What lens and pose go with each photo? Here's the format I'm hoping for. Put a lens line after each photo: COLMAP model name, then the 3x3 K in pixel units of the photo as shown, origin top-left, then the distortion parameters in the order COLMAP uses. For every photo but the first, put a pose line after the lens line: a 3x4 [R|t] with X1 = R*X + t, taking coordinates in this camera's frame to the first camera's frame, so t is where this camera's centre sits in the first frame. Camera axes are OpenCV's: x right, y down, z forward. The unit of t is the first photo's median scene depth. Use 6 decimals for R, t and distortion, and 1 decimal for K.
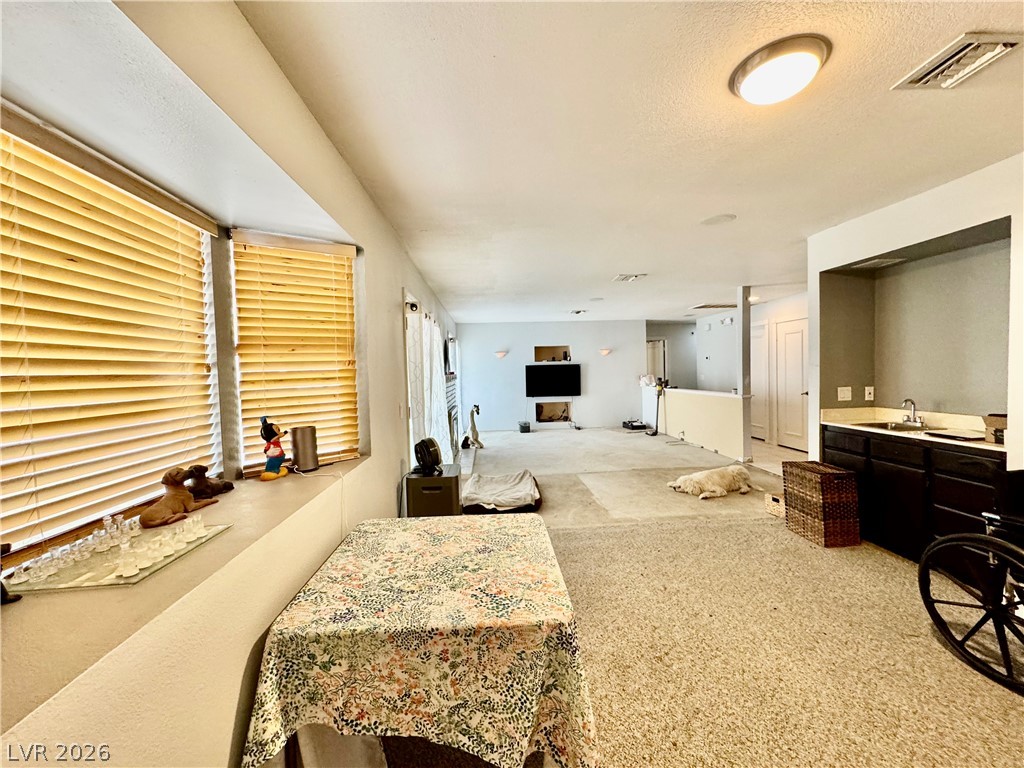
lens RADIAL K [[410.2, 0, 514.0], [0, 410.2, 383.0], [0, 0, 1]] dist [-0.002265, 0.000429]
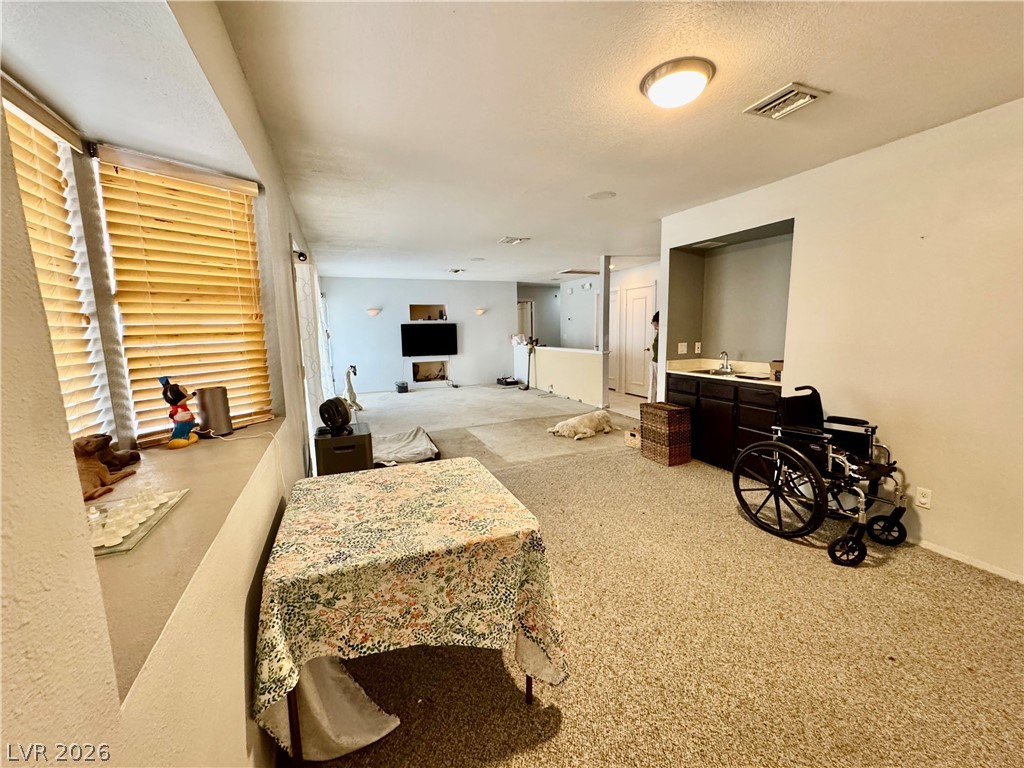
lens RADIAL K [[410.2, 0, 514.0], [0, 410.2, 382.7], [0, 0, 1]] dist [-0.002265, 0.000429]
pose [[0.944164, -0.036219, 0.327478, -0.189163], [0.004694, 0.995317, 0.096546, 0.013790], [-0.329442, -0.089618, 0.939913, -0.058509]]
